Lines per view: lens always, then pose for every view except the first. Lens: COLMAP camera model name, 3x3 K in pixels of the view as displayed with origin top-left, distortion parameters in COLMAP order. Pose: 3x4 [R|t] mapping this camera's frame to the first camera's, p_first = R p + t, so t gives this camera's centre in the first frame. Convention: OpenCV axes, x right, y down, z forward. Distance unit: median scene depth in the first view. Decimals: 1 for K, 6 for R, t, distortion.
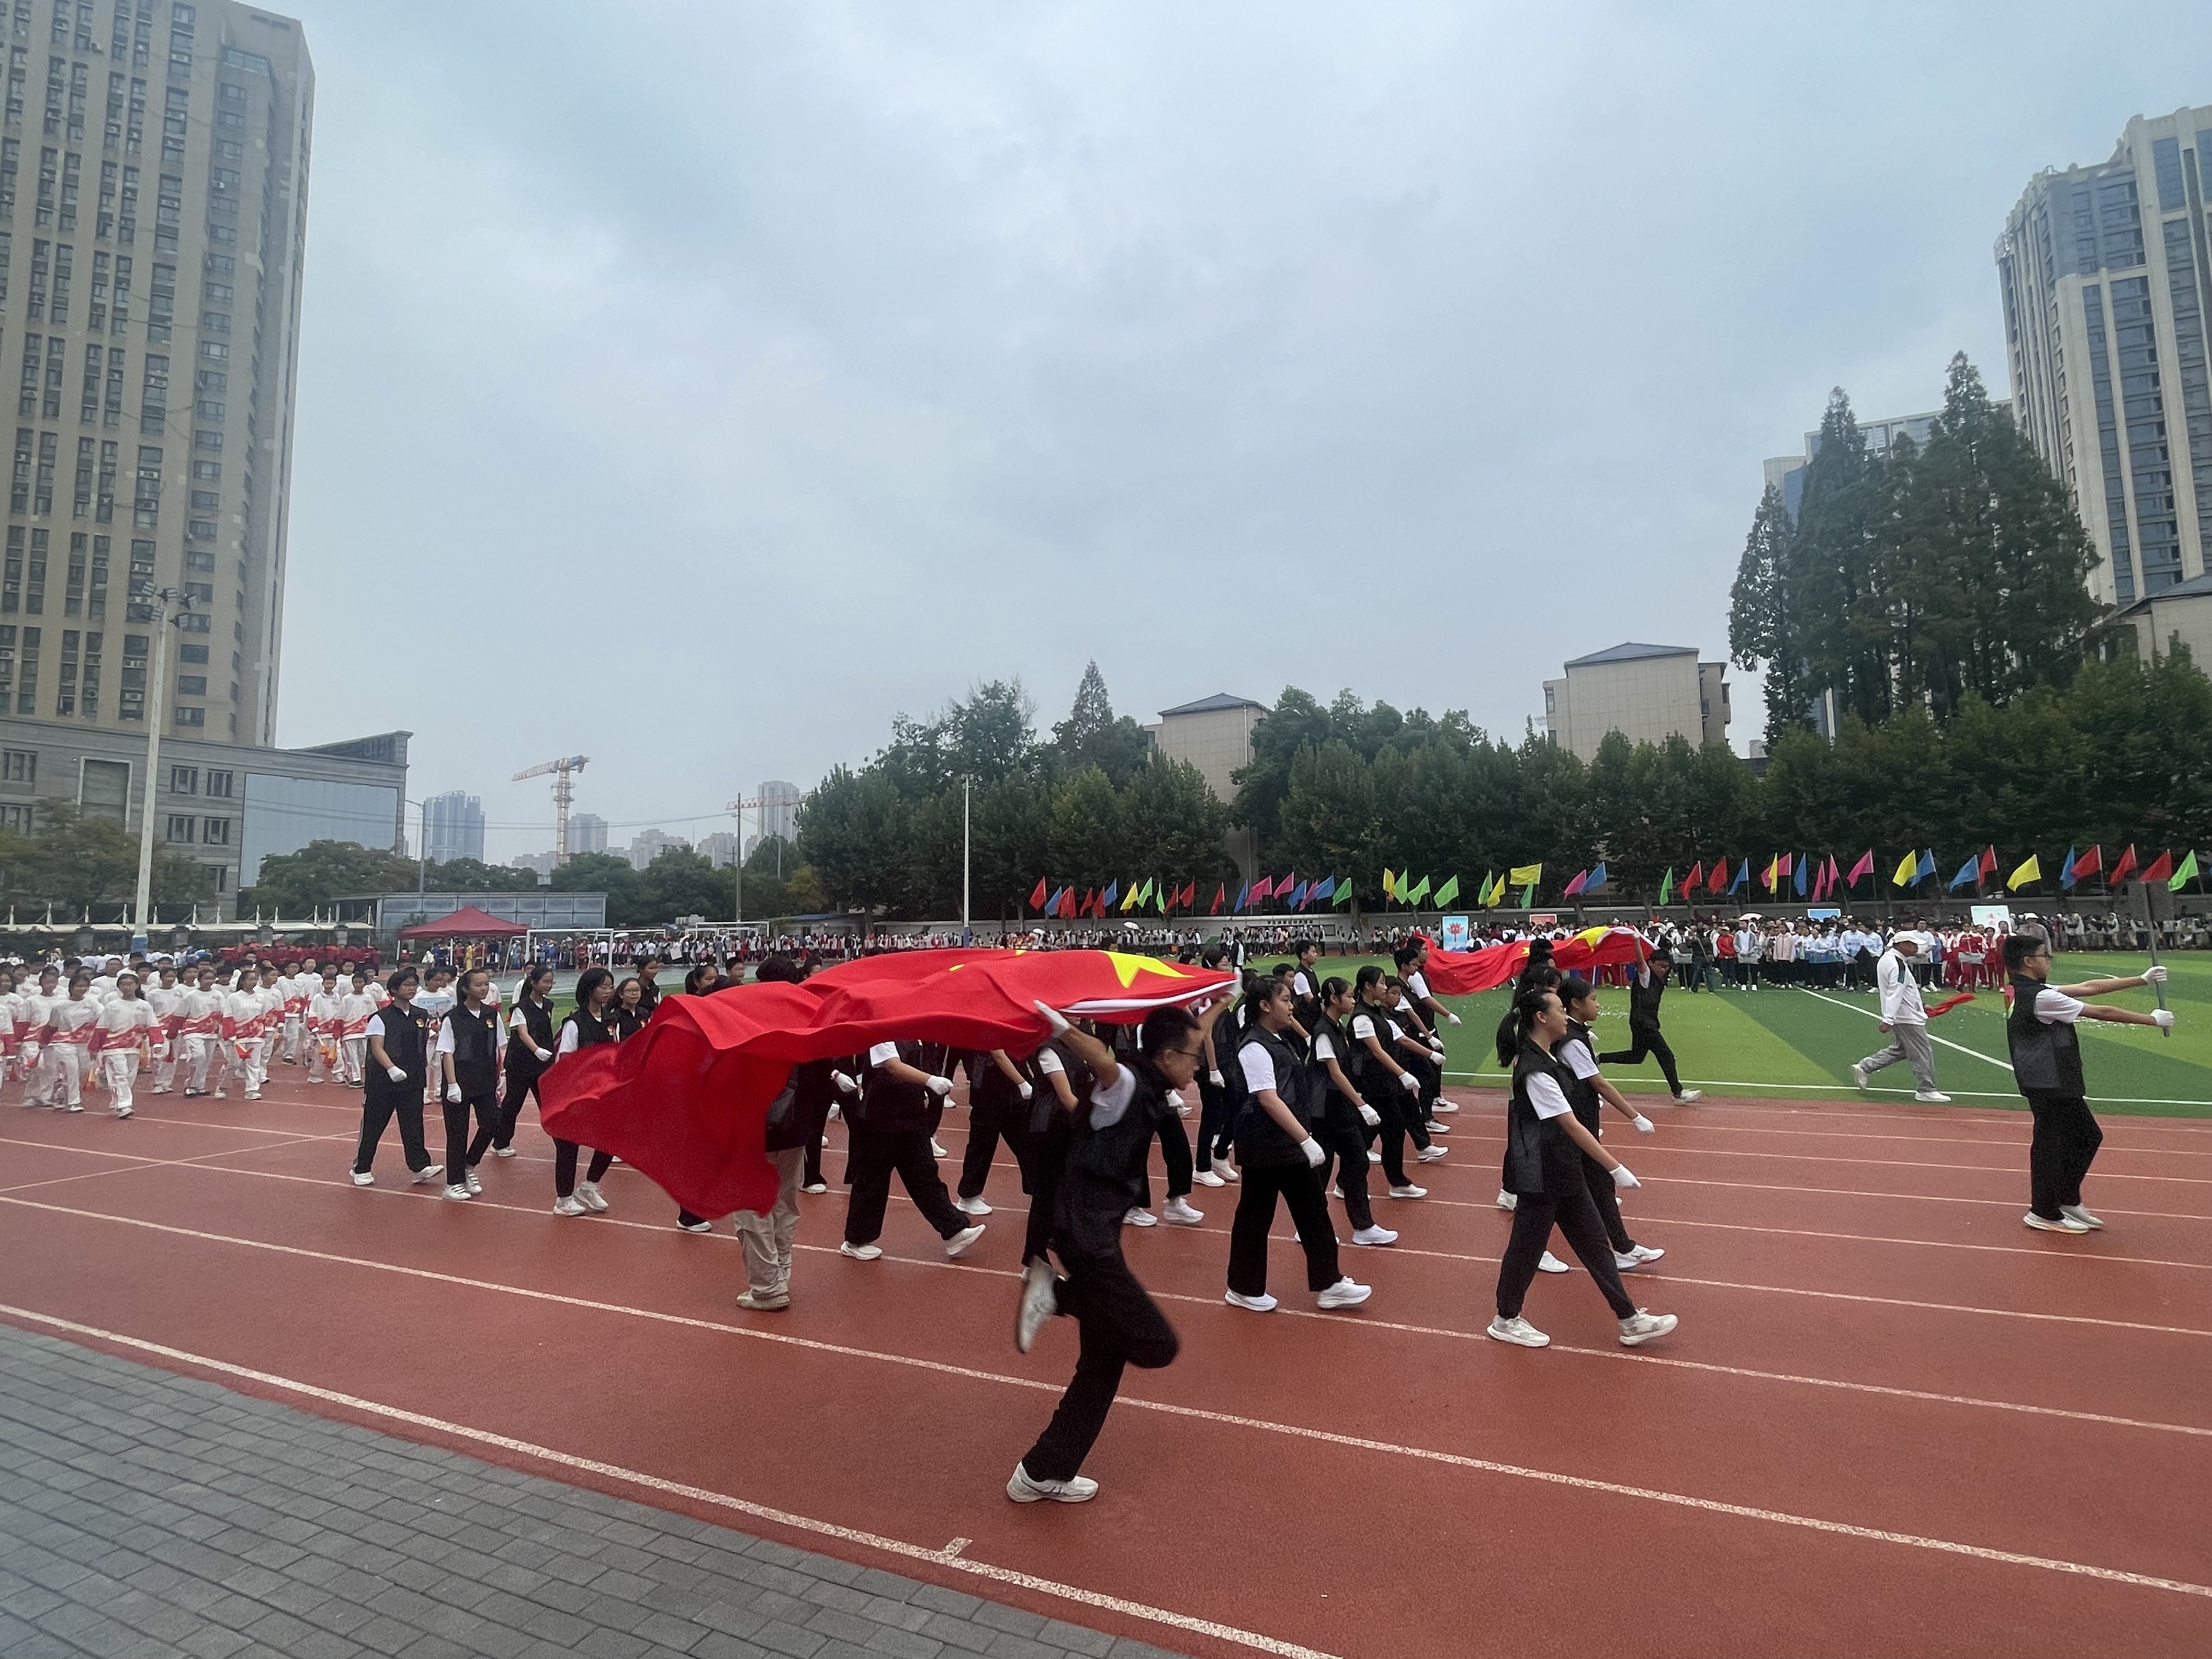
lens RADIAL K [[1085.0, 0, 1113.1], [0, 1085.0, 821.0], [0, 0, 1]] dist [0.004254, -0.003236]
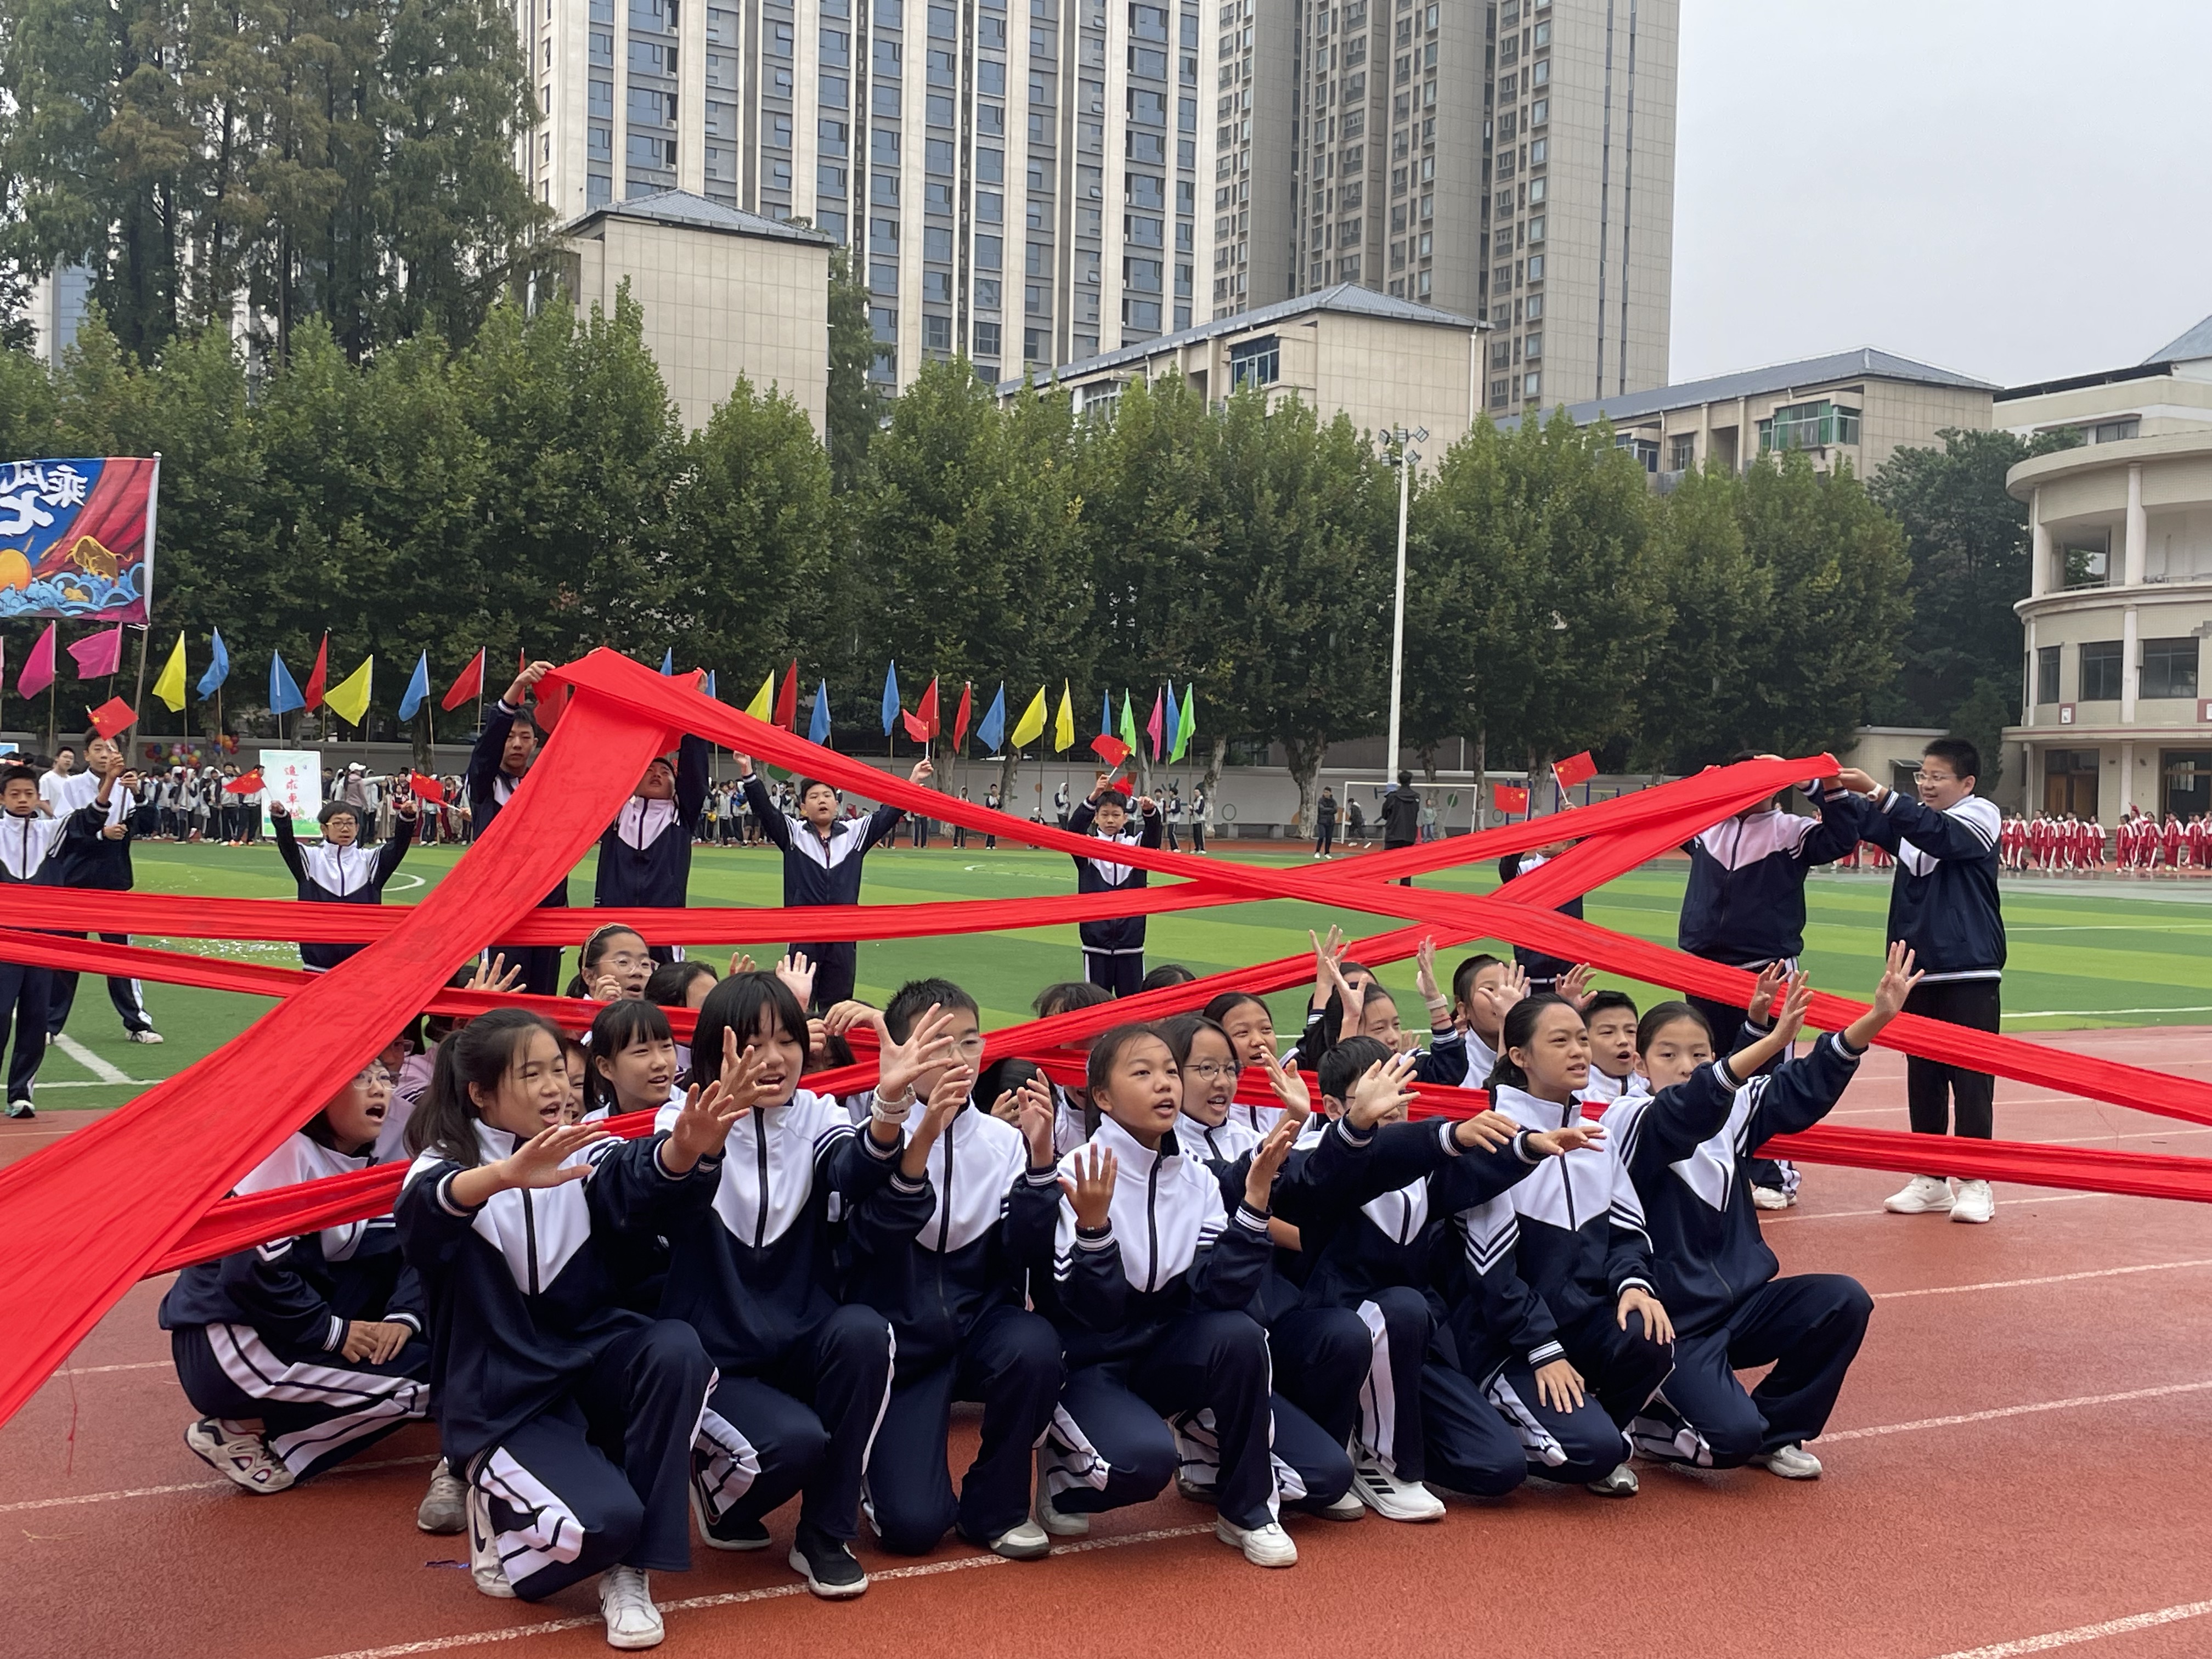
lens RADIAL K [[2579.0, 0, 1072.2], [0, 2579.0, 833.5], [0, 0, 1]] dist [0.067385, 0.000000]
pose [[0.587496, 0.018994, 0.809004, 0.031999], [-0.111336, 0.992114, 0.057559, 0.005143], [-0.801531, -0.123888, 0.584978, 0.001025]]
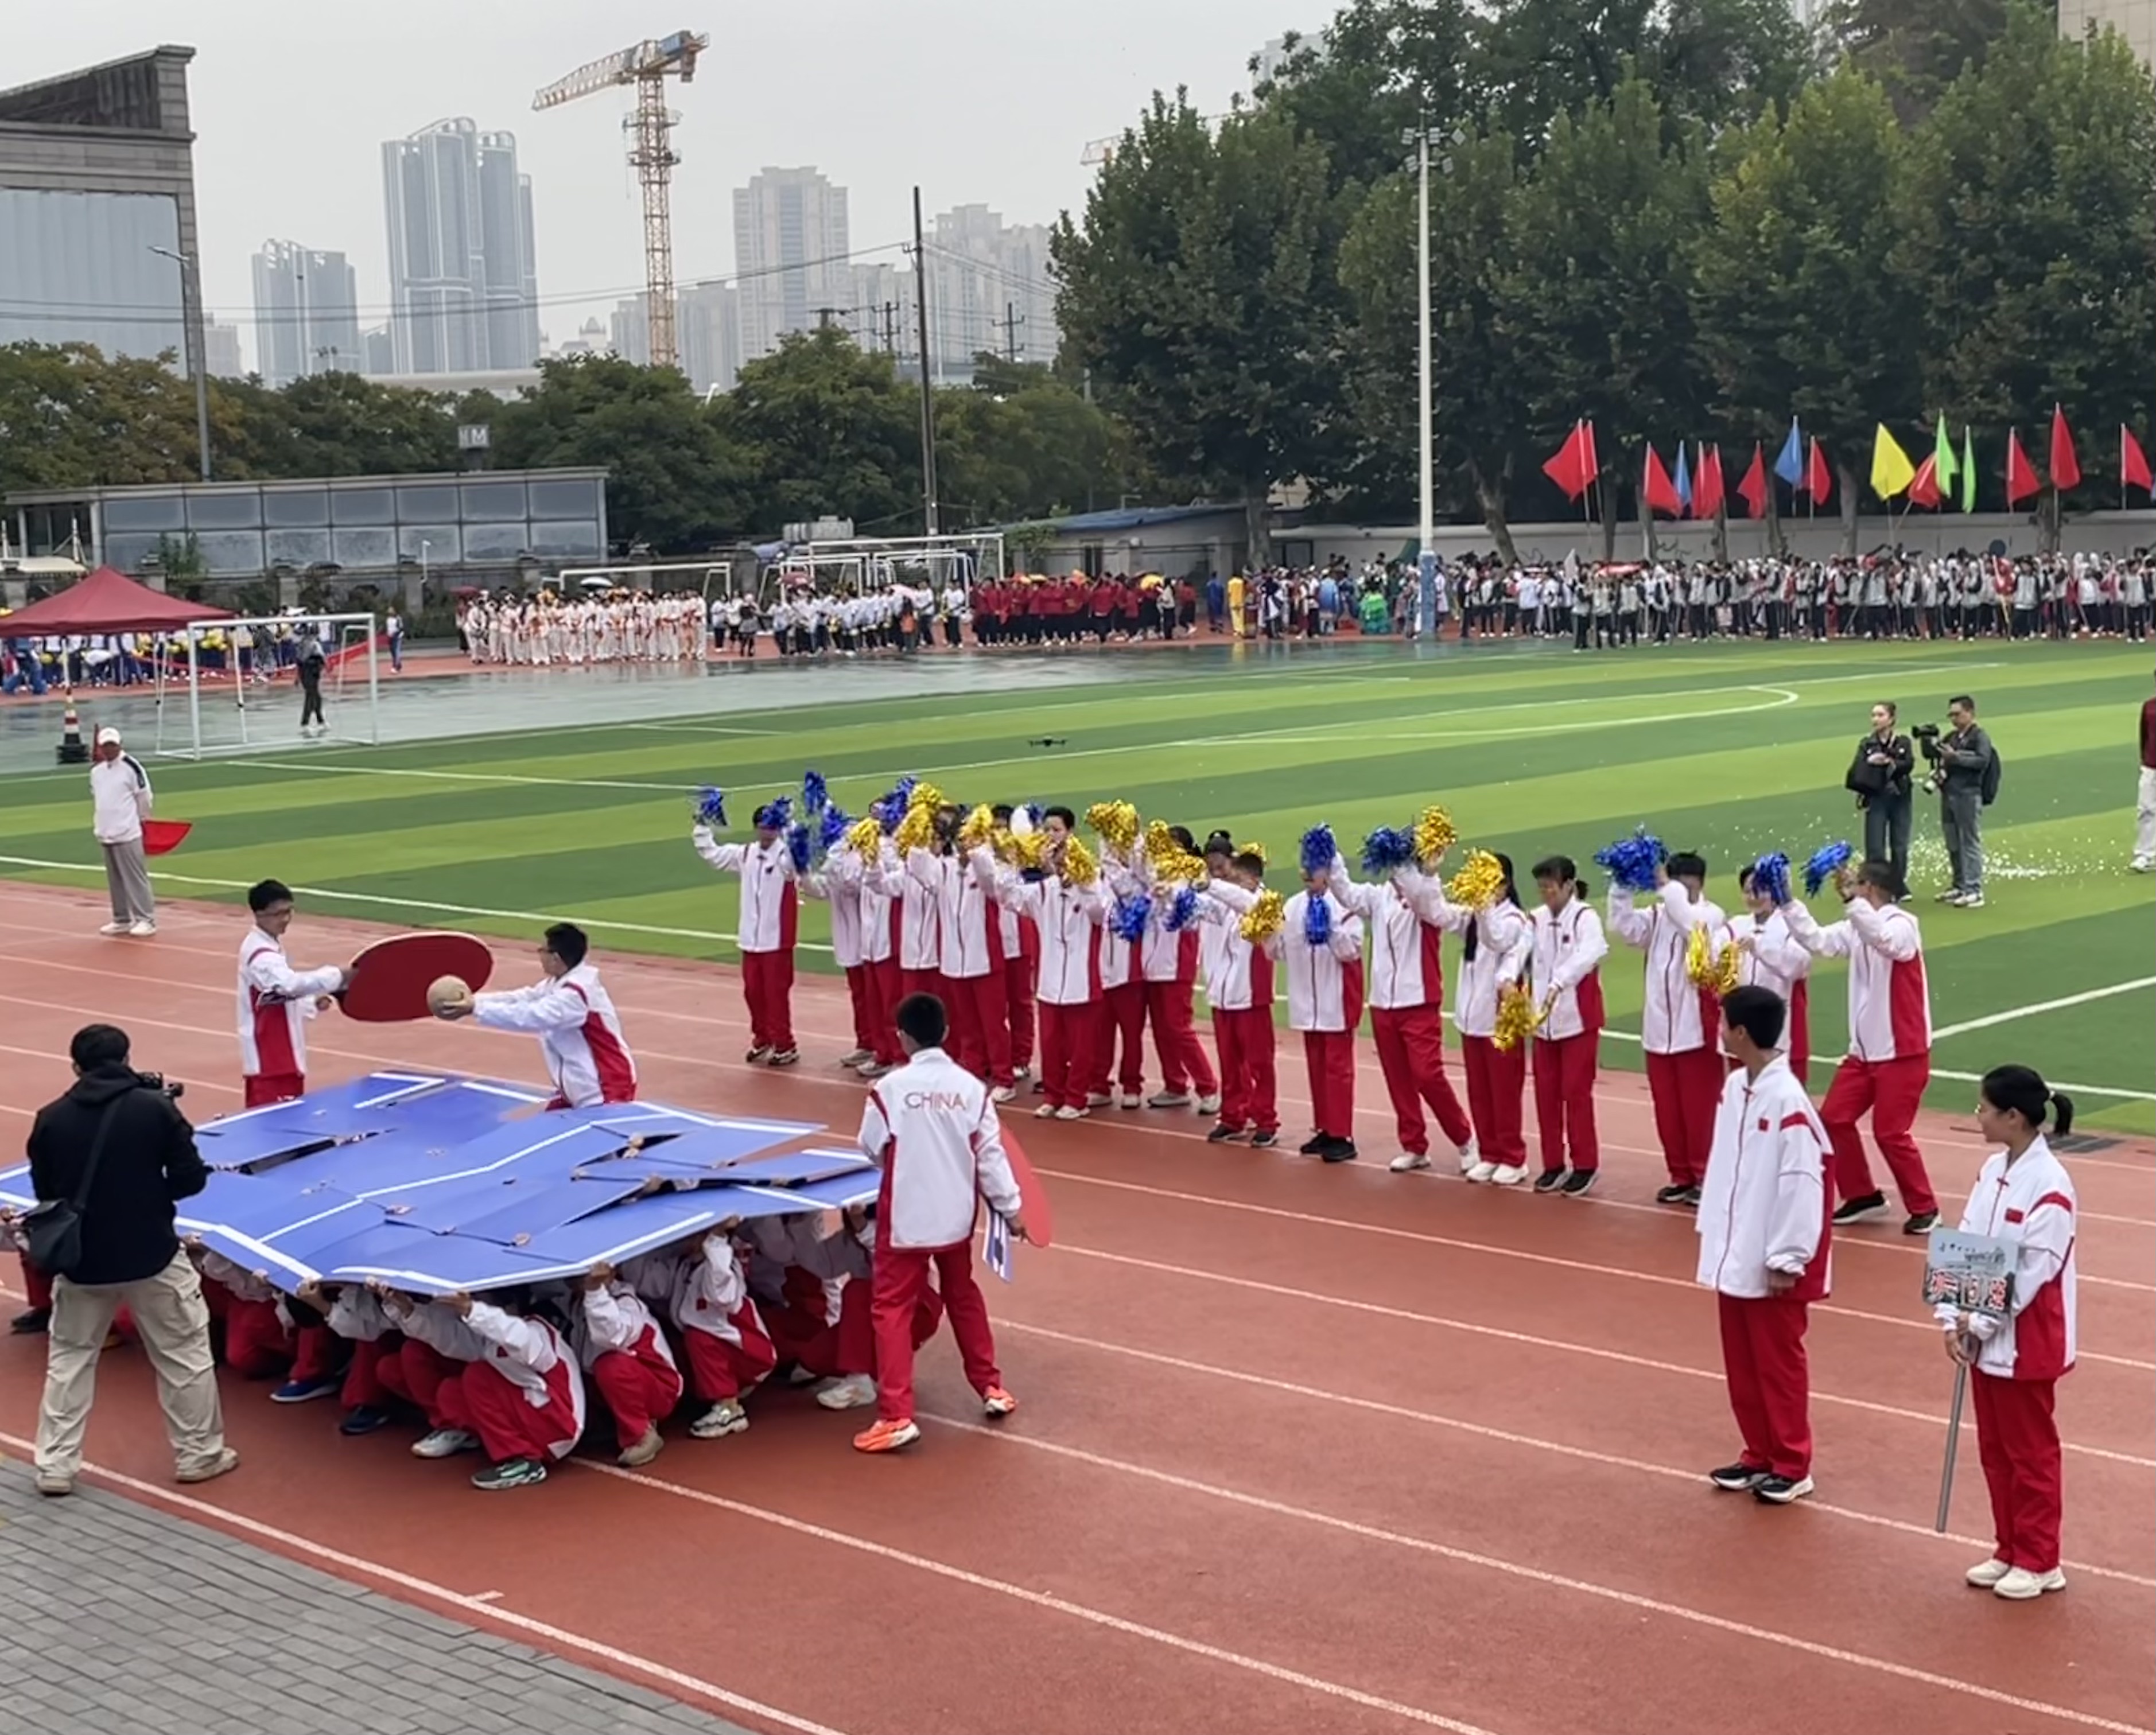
lens RADIAL K [[3499.8, 0, 1081.4], [0, 3499.8, 883.3], [0, 0, 1]] dist [0.101516, 0.000000]
pose [[0.925757, 0.028993, -0.377007, 0.206951], [0.051622, 0.978029, 0.201975, -0.039535], [0.374580, -0.206442, 0.903920, -0.145901]]
